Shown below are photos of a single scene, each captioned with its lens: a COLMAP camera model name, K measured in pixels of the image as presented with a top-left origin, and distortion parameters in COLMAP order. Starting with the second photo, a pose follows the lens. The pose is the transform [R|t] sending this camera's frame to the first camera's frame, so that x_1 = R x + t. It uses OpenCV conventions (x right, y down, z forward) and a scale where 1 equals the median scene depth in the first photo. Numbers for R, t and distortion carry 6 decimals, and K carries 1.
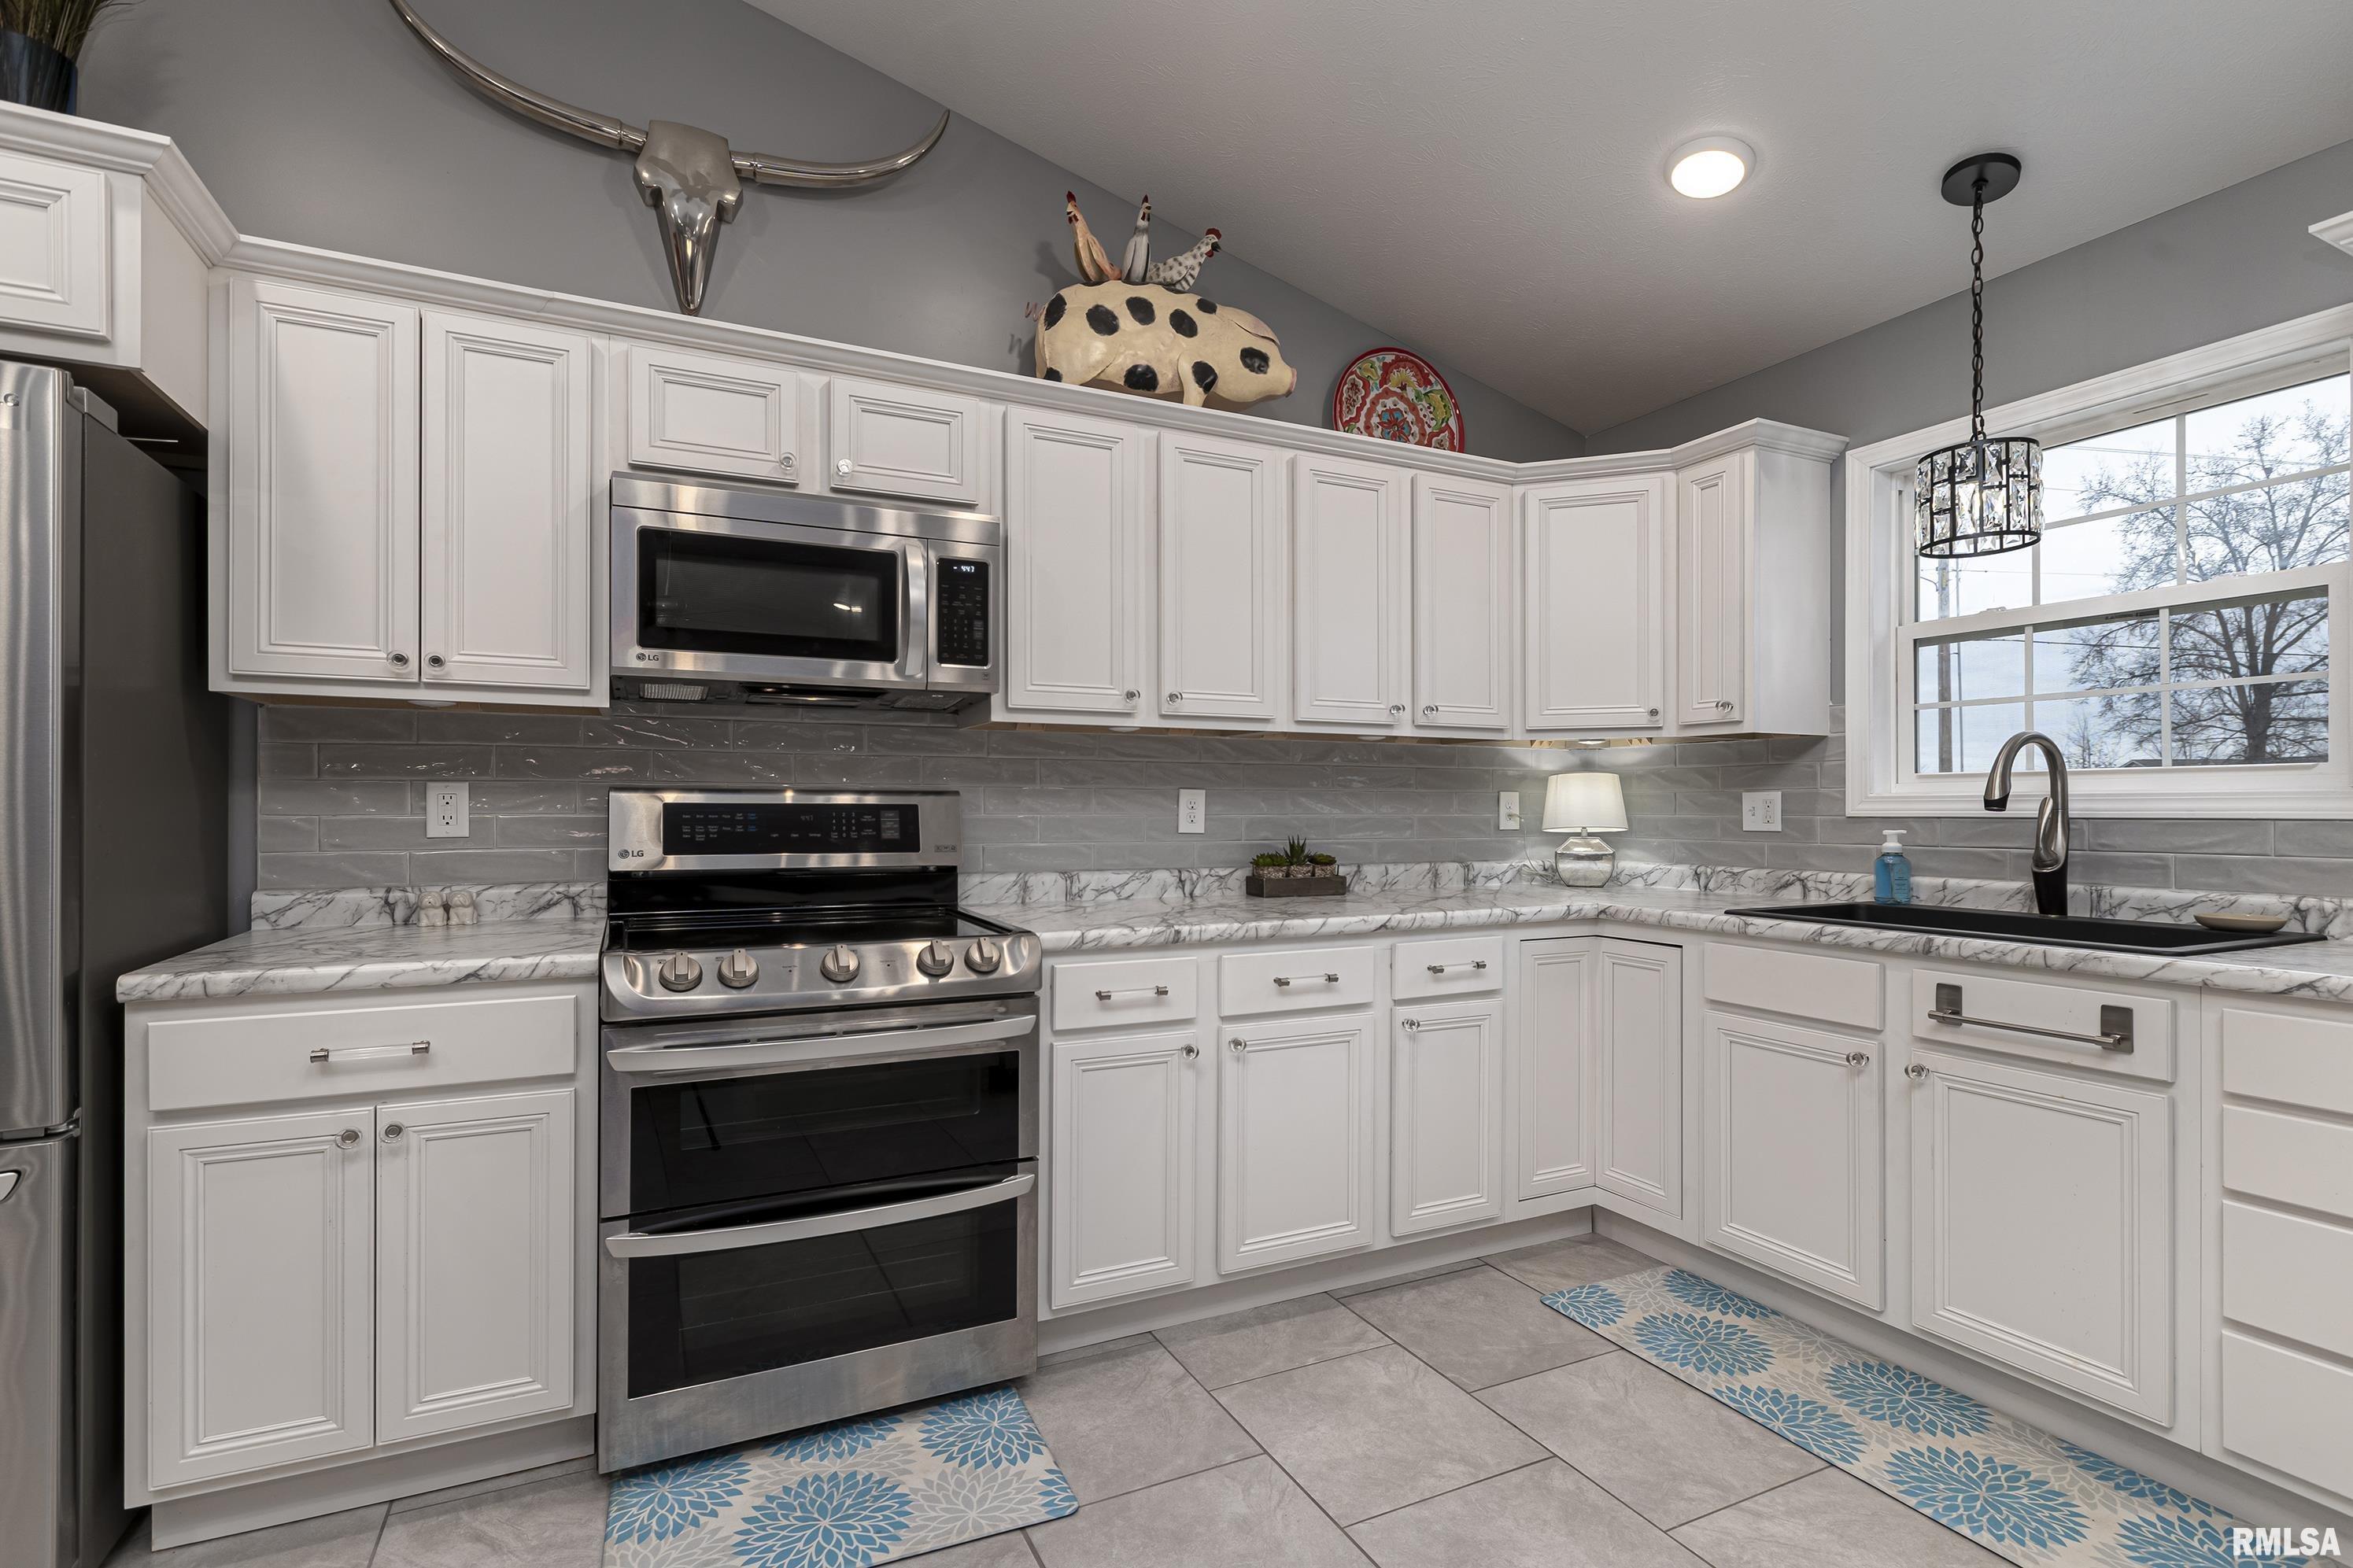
lens RADIAL K [[1086.2, 0, 1163.1], [0, 1086.2, 801.4], [0, 0, 1]] dist [-0.000456, 0.000481]
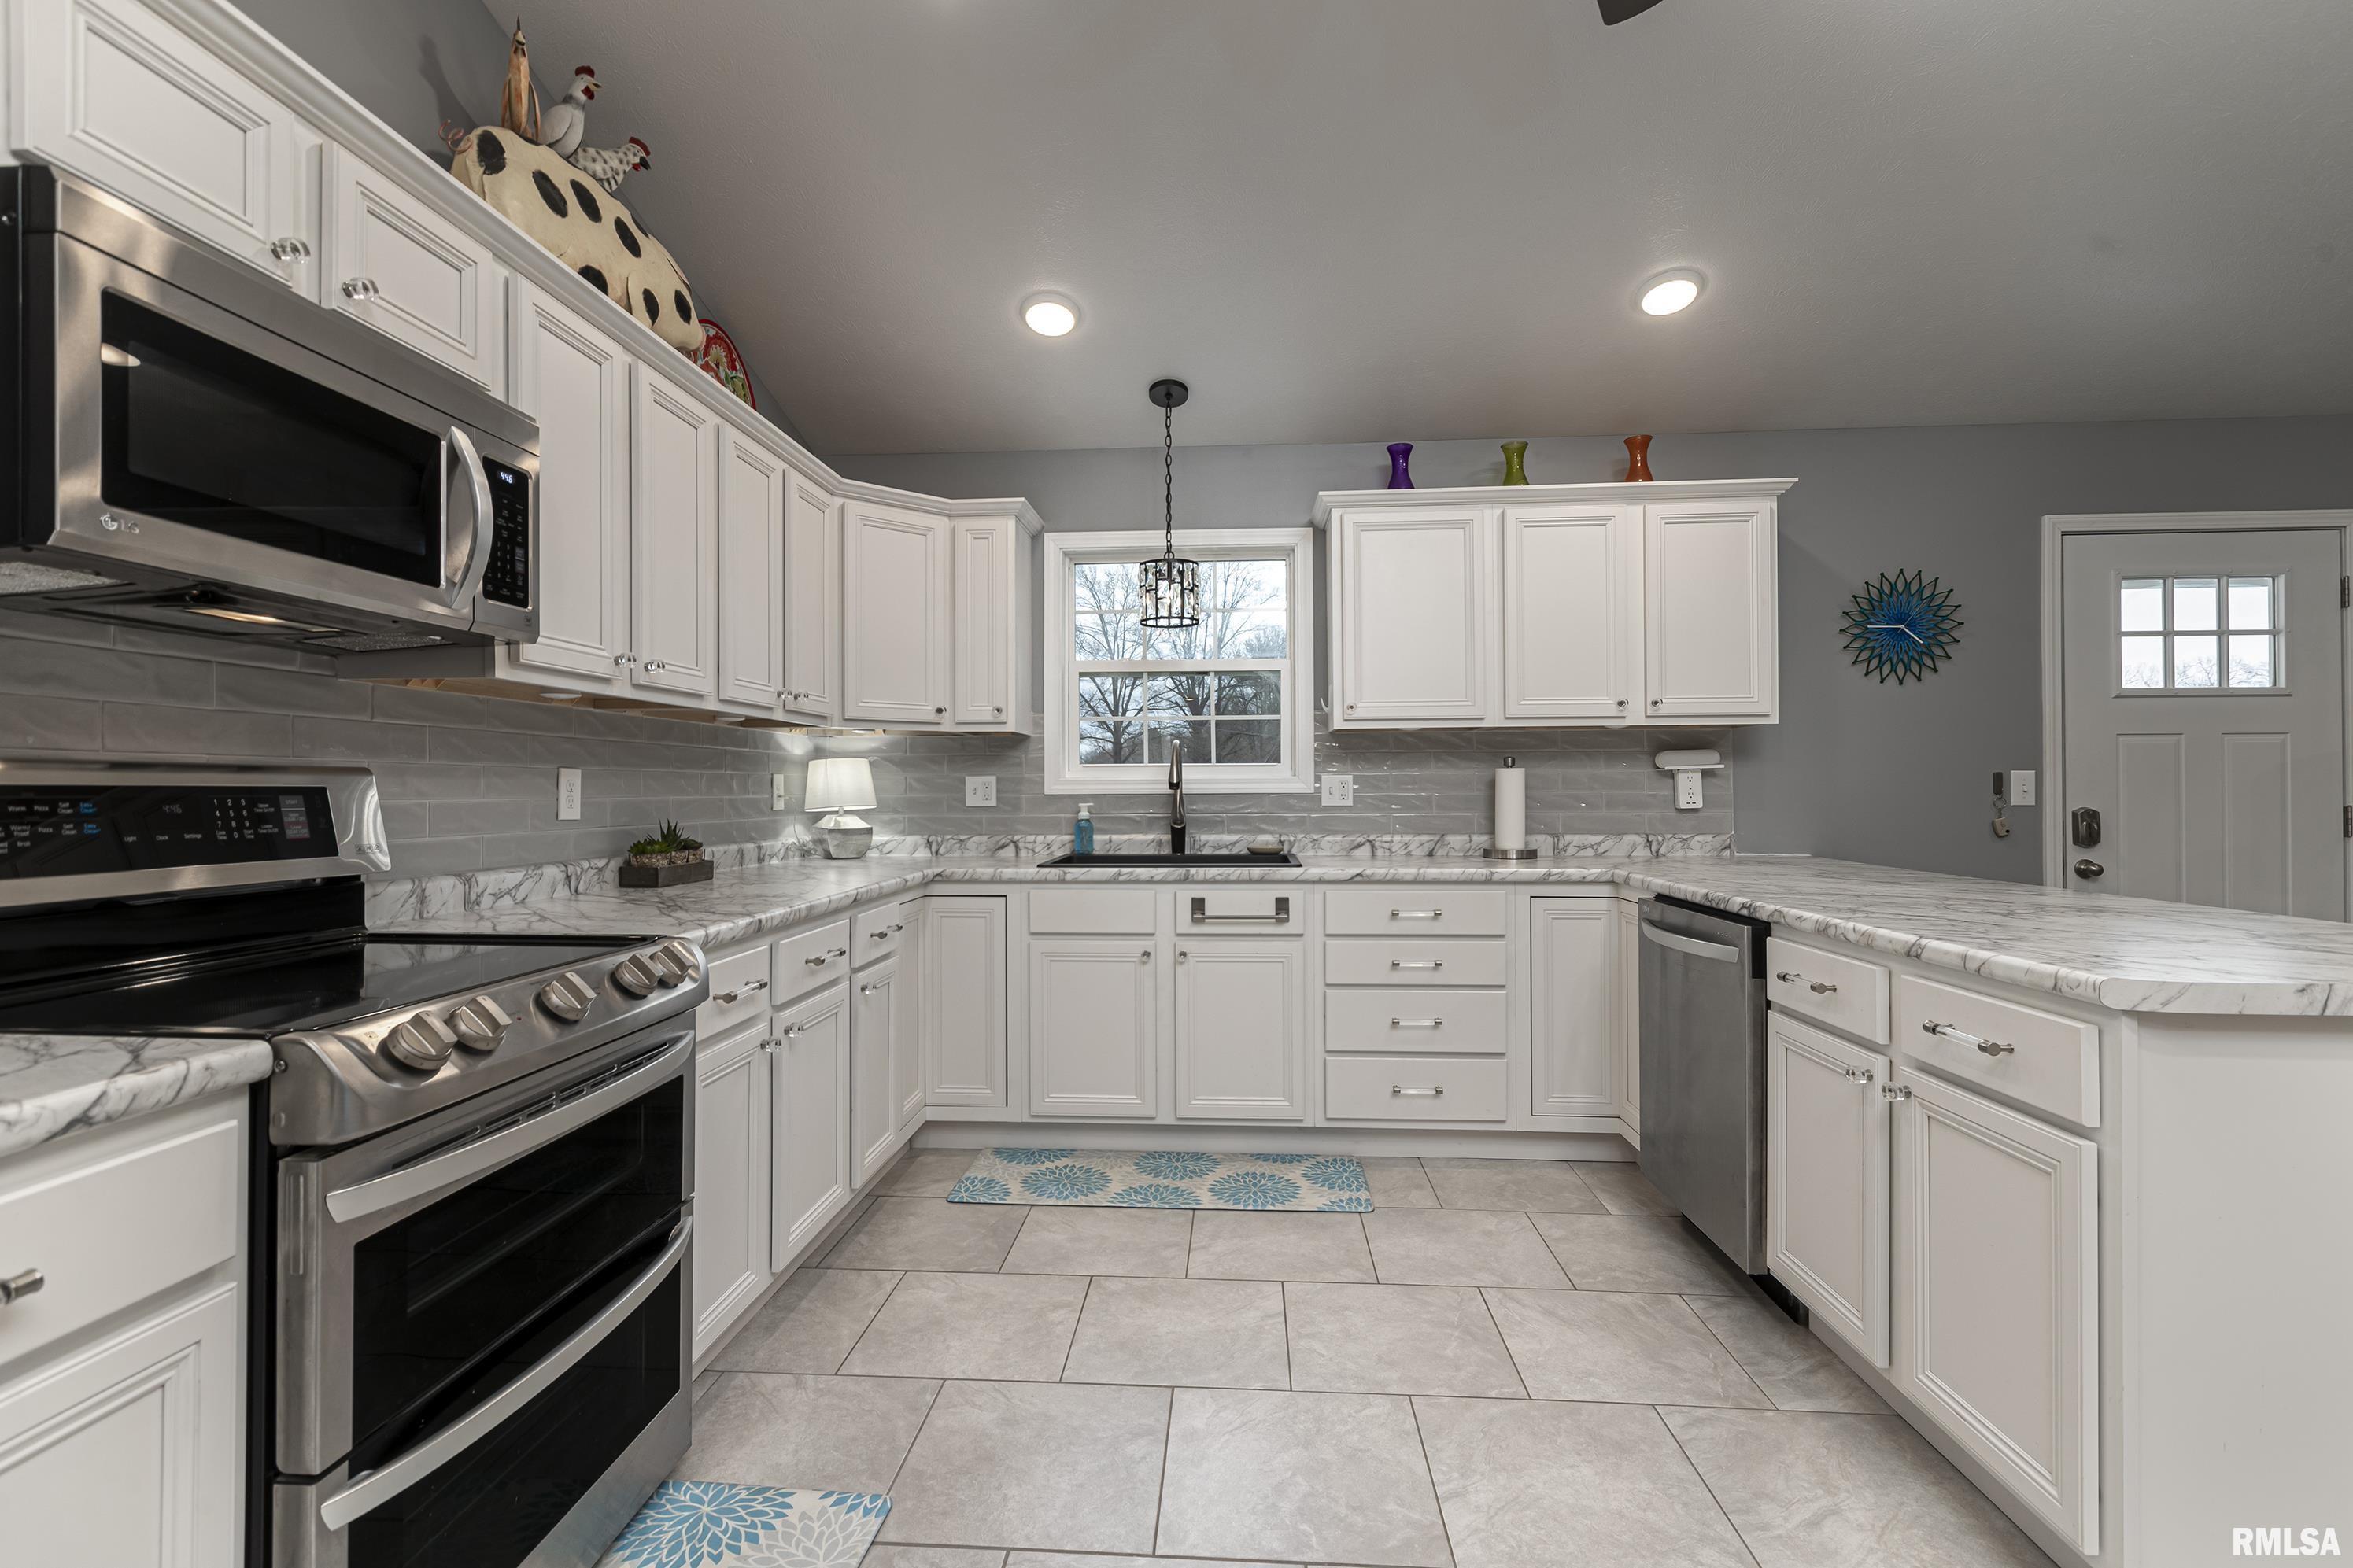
lens RADIAL K [[1086.2, 0, 1169.7], [0, 1086.2, 779.0], [0, 0, 1]] dist [-0.000456, 0.000481]
pose [[0.483060, 0.004816, 0.875574, -0.583145], [-0.001534, 0.999988, -0.004653, 0.000455], [-0.875586, 0.000904, 0.483061, 0.211458]]
